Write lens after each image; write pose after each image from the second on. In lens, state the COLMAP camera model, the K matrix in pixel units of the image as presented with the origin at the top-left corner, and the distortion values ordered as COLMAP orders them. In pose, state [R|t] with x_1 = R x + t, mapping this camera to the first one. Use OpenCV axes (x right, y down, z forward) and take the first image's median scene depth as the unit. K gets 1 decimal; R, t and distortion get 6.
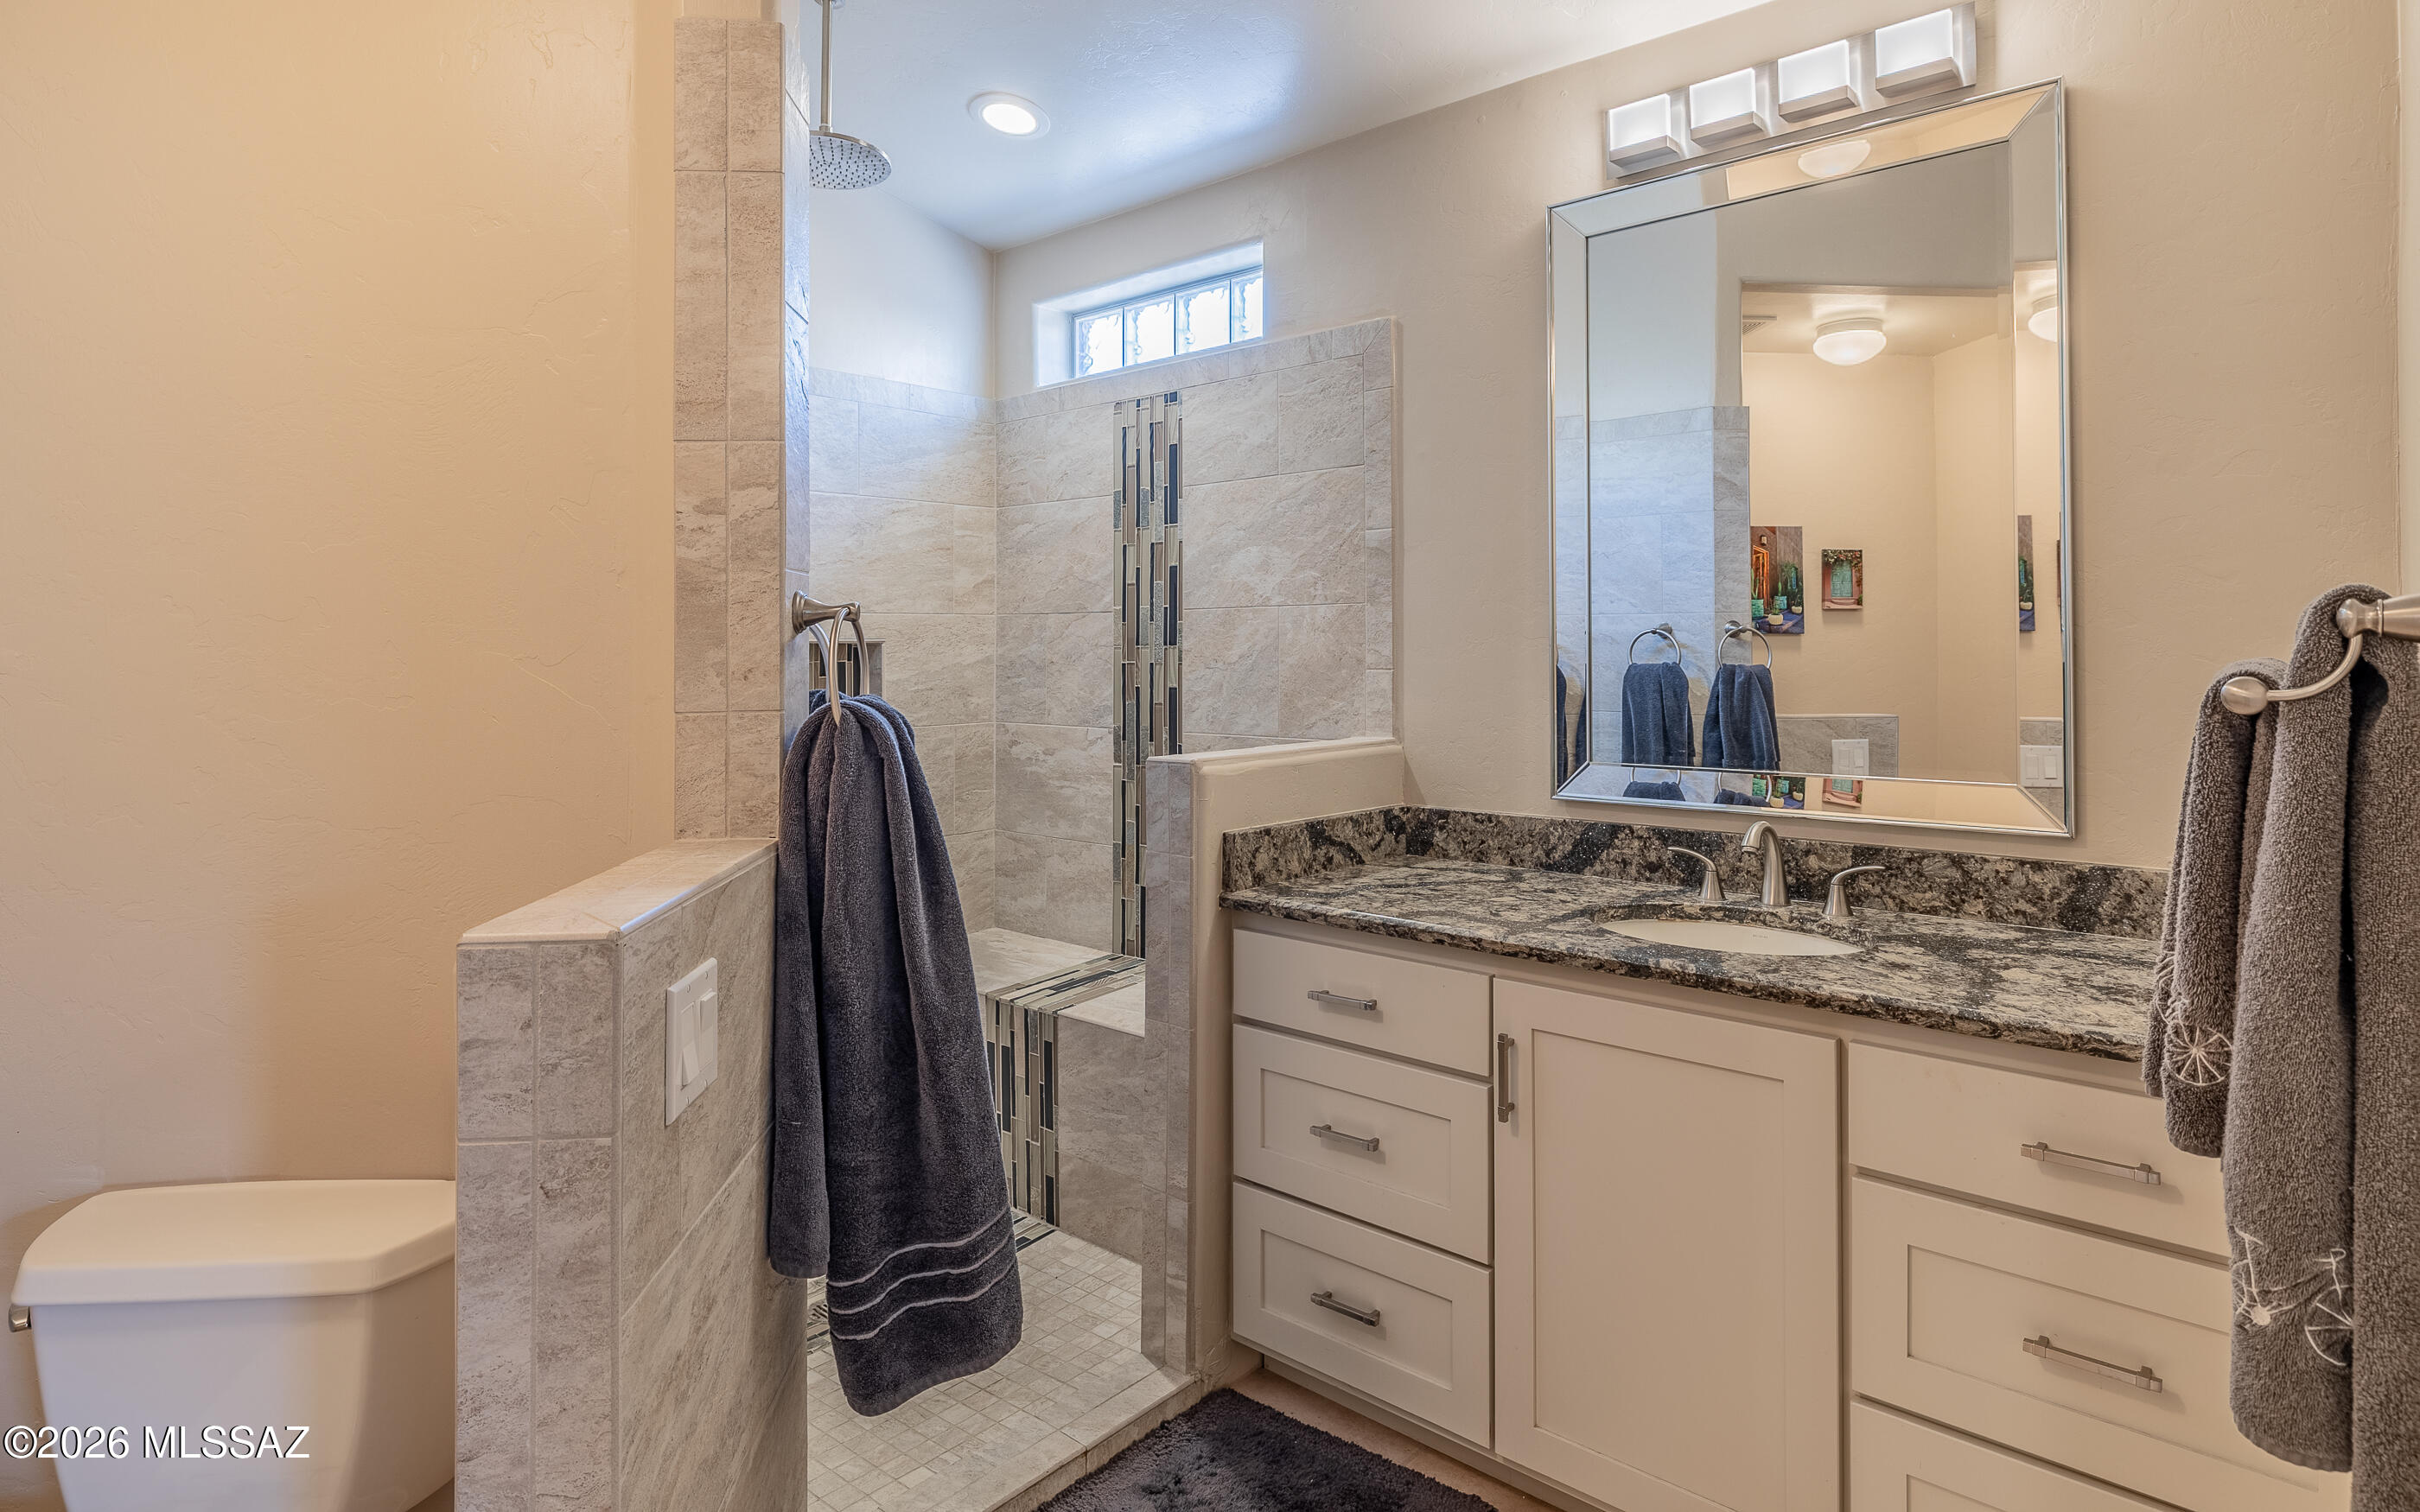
lens RADIAL K [[1269.8, 0, 1205.0], [0, 1269.8, 678.3], [0, 0, 1]] dist [-0.002749, -0.000423]
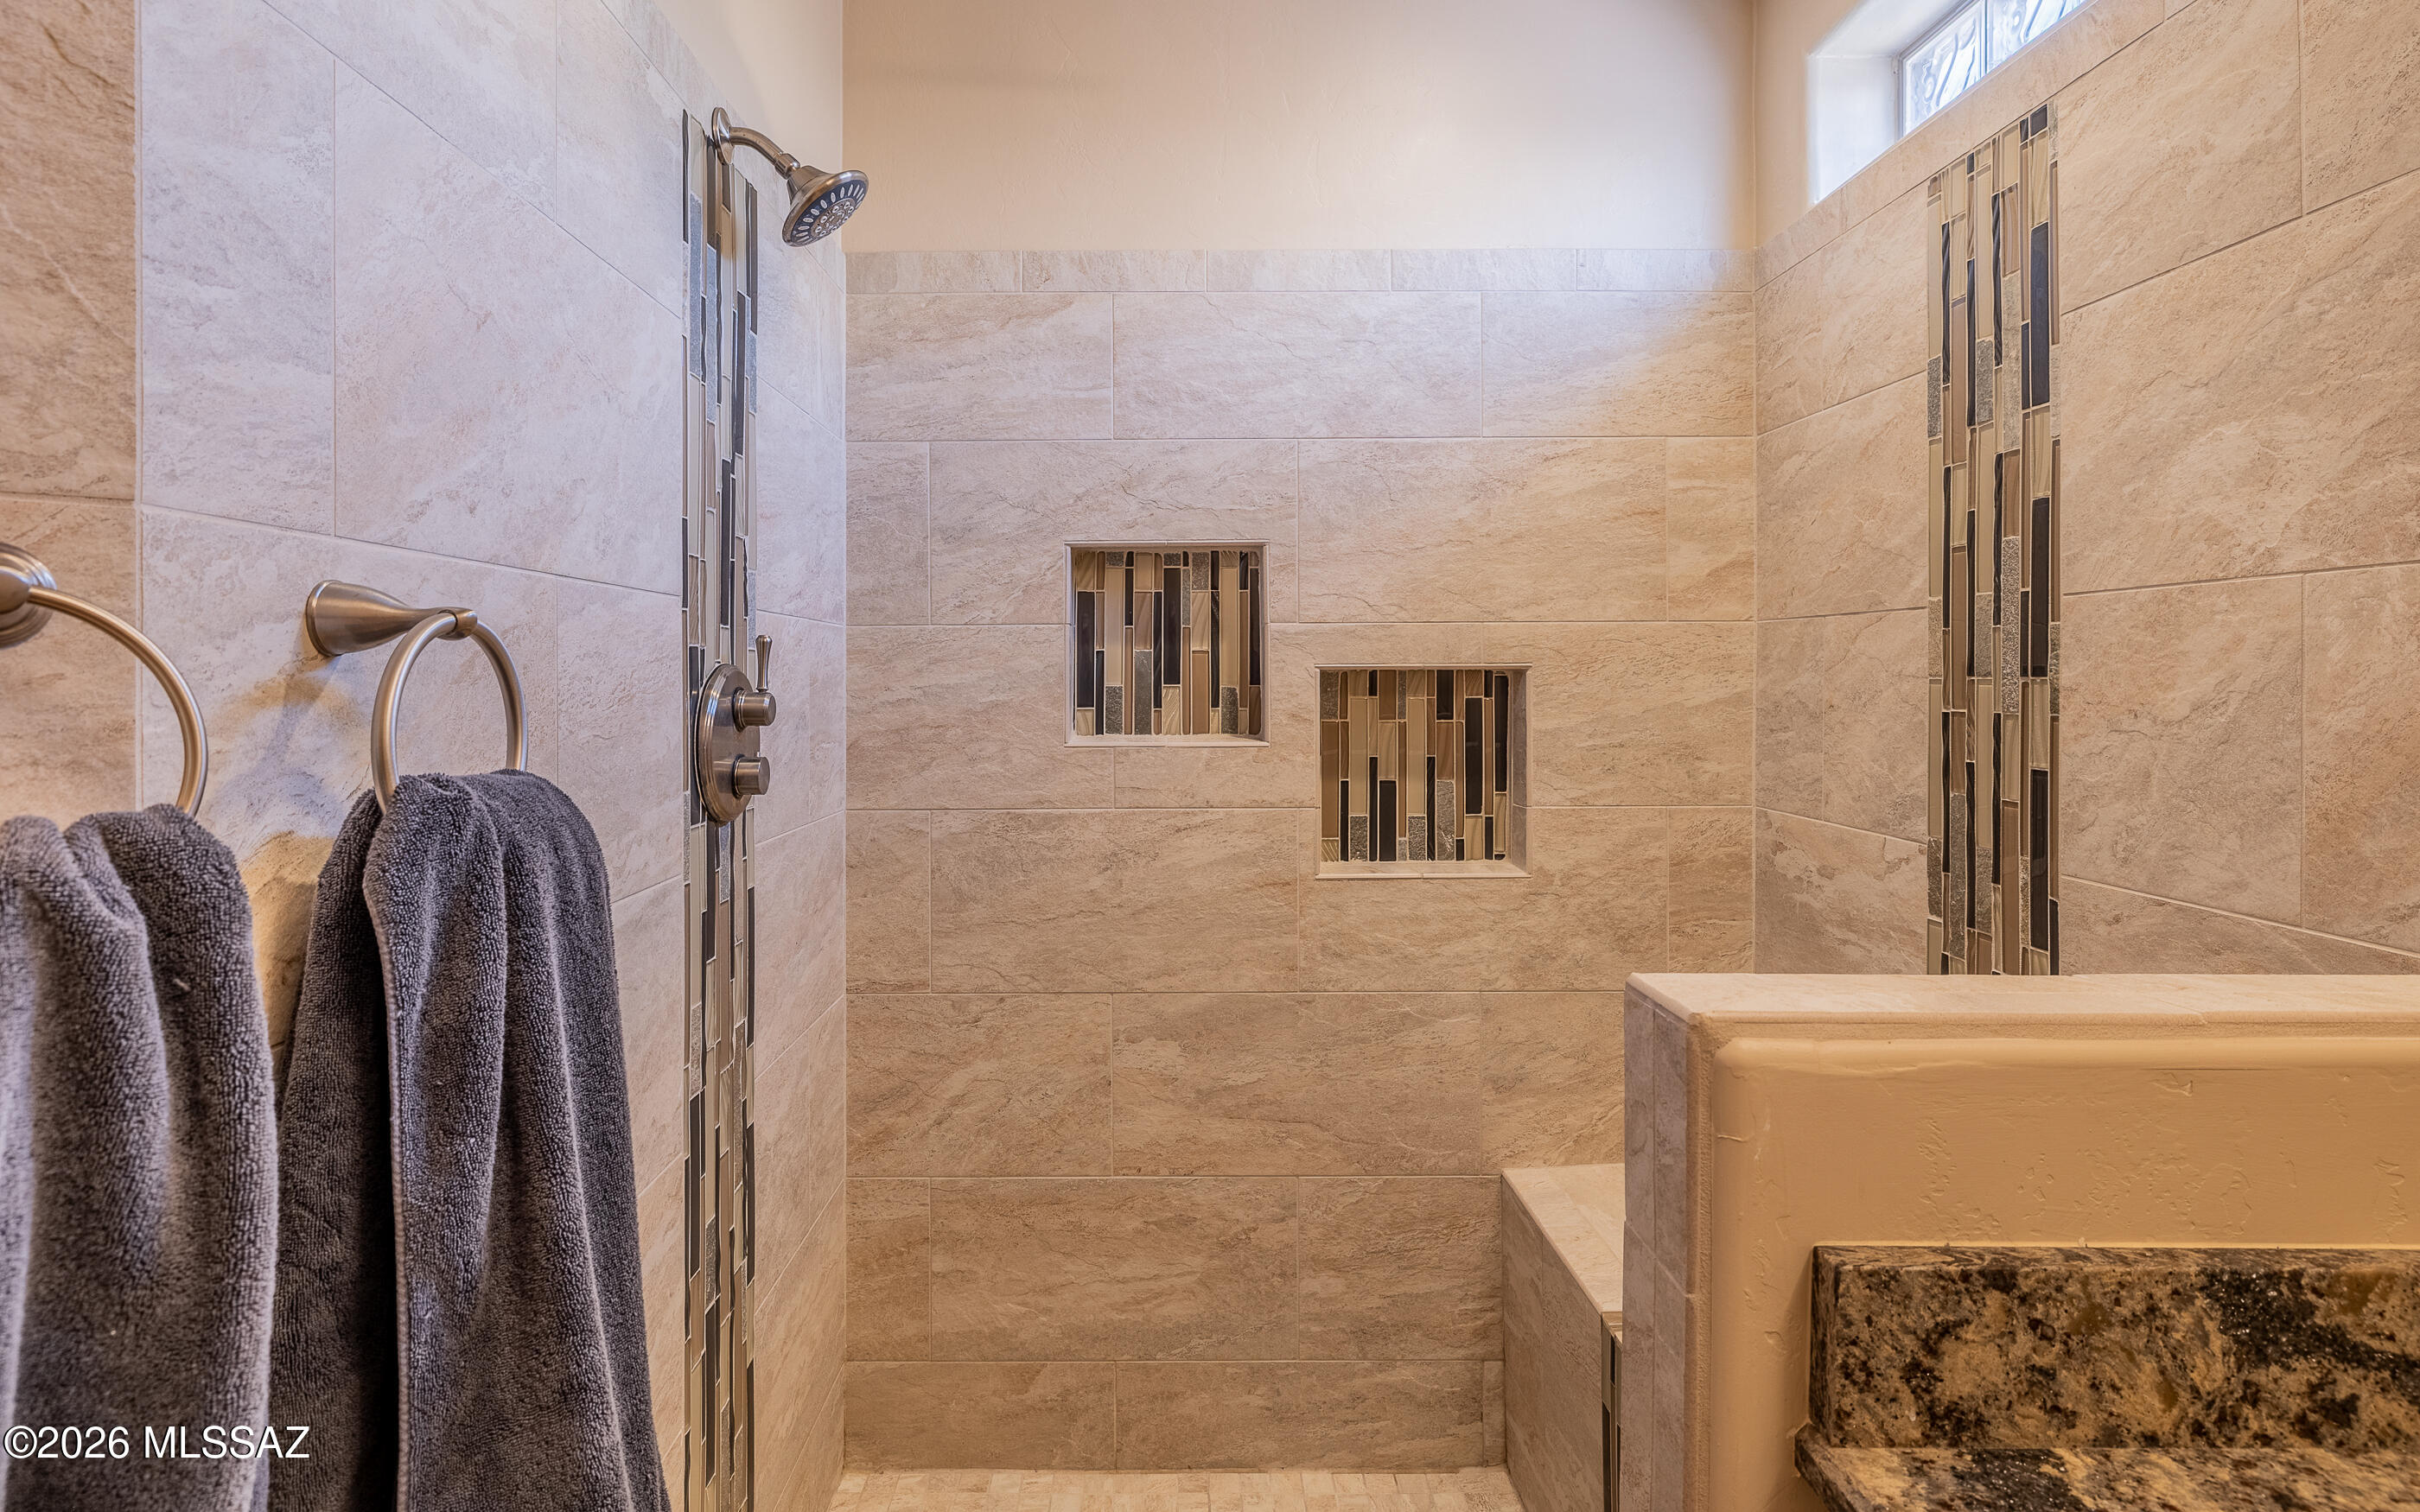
lens RADIAL K [[1269.8, 0, 1205.0], [0, 1269.8, 678.3], [0, 0, 1]] dist [-0.002749, -0.000423]
pose [[0.665755, 0.008537, -0.746122, 0.110375], [-0.023540, 0.999677, -0.009566, -0.013874], [0.745799, 0.023933, 0.665741, 0.473238]]
